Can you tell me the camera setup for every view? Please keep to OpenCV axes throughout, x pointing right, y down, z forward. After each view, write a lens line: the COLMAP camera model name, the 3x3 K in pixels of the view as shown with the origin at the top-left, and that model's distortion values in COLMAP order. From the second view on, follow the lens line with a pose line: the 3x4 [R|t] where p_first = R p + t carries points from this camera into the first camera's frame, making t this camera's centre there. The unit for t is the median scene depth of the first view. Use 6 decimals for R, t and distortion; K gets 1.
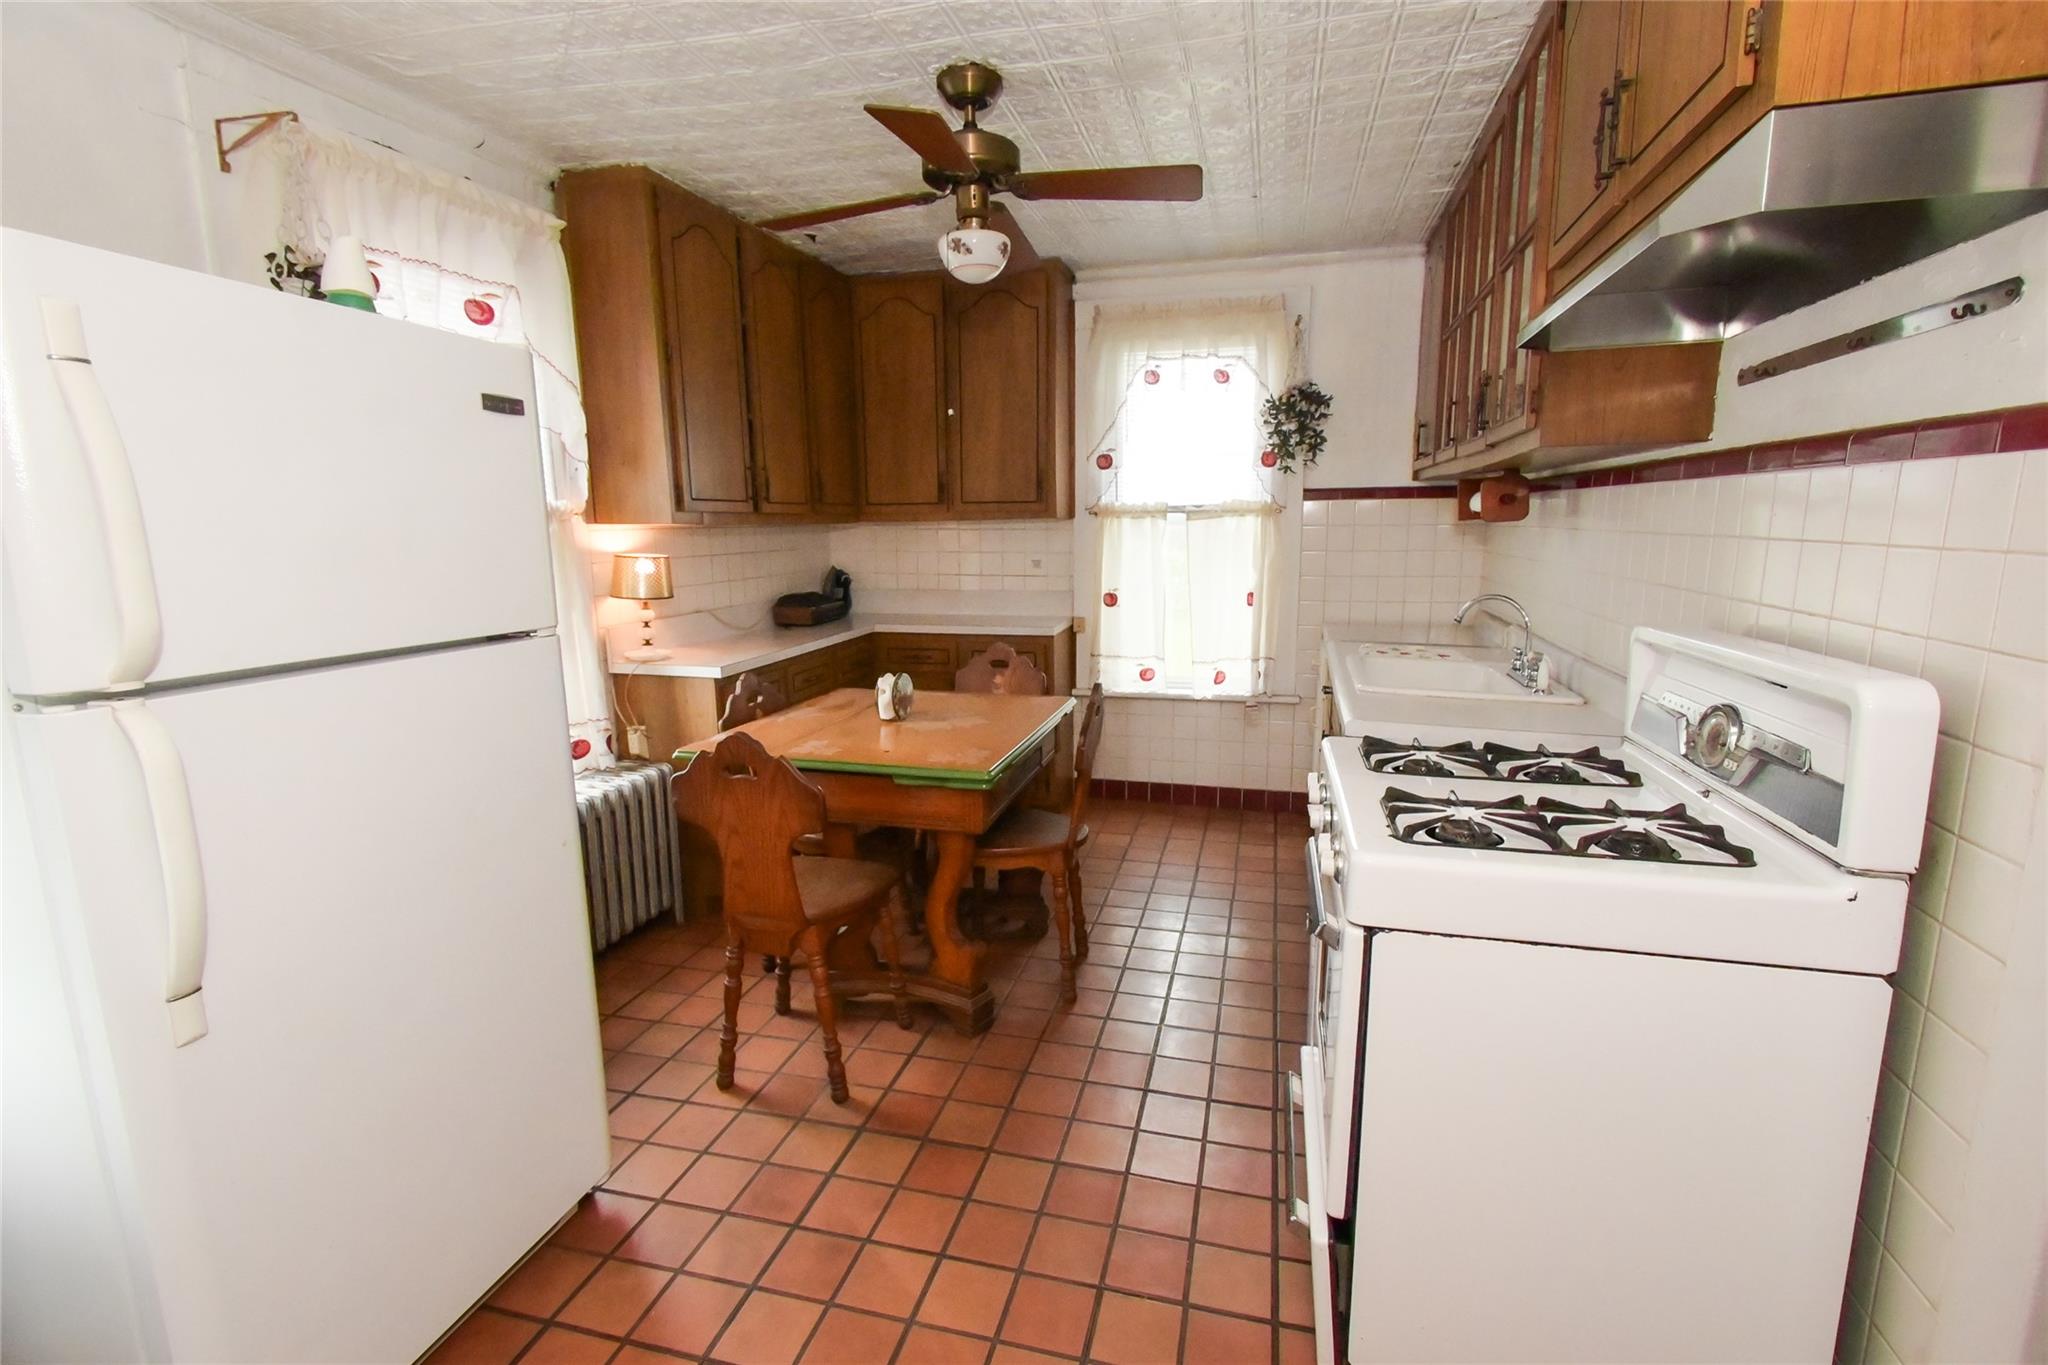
lens RADIAL K [[905.9, 0, 1028.0], [0, 905.9, 670.5], [0, 0, 1]] dist [0.003167, -0.002616]
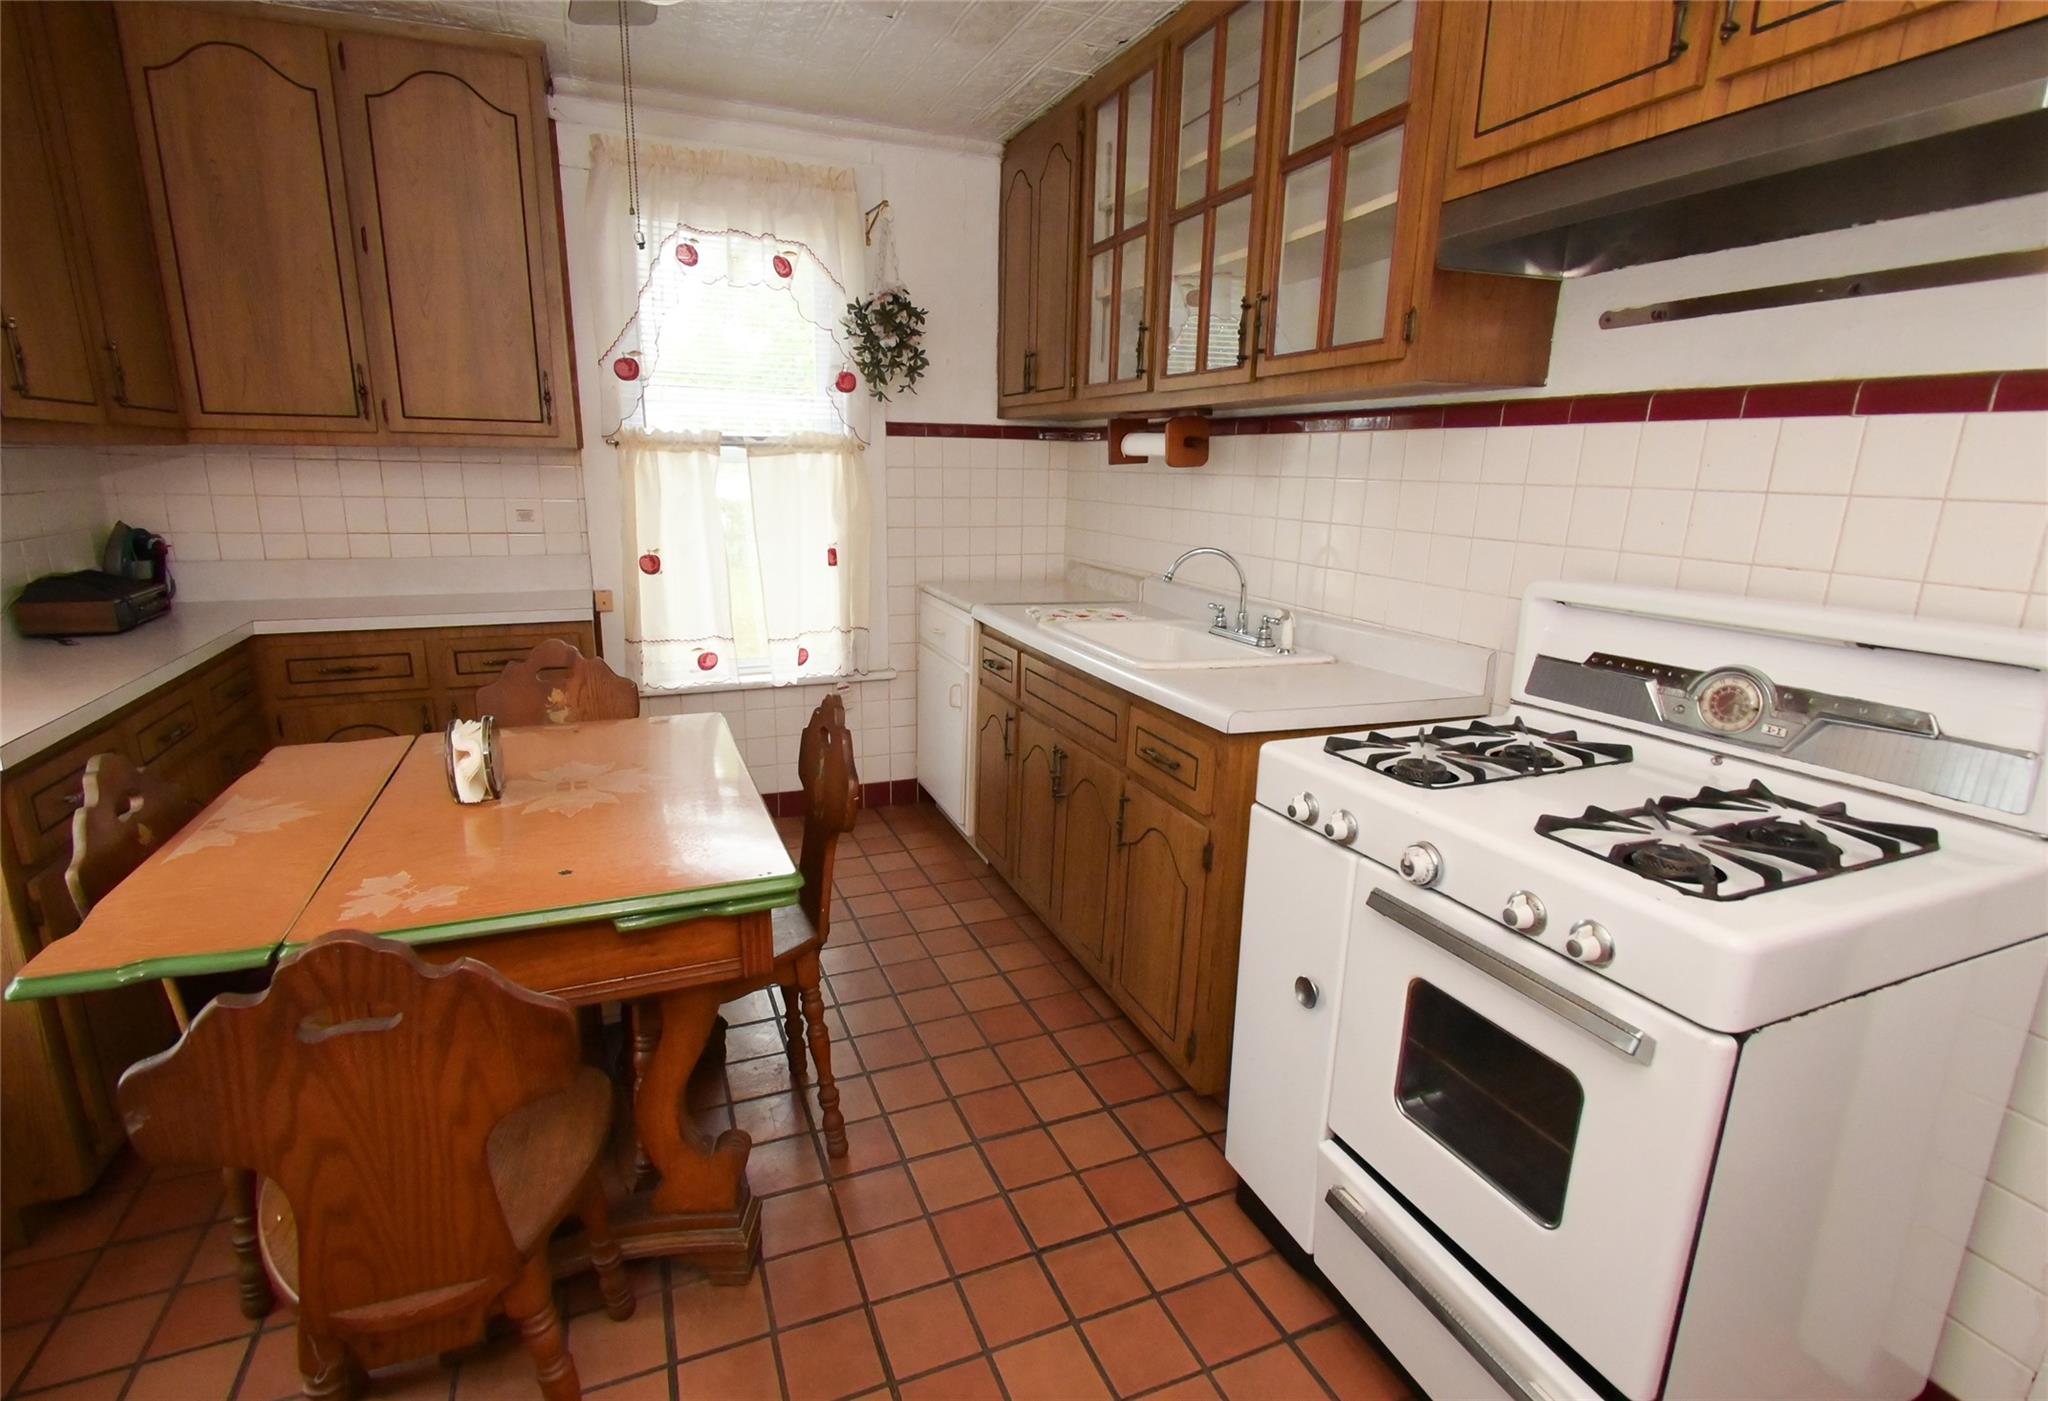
lens RADIAL K [[959.9, 0, 1016.8], [0, 959.9, 699.7], [0, 0, 1]] dist [-0.004639, -0.001063]
pose [[0.802769, -0.120060, 0.584079, -0.145617], [0.073864, 0.991998, 0.102390, -0.029085], [-0.591698, -0.039053, 0.805213, 0.213136]]
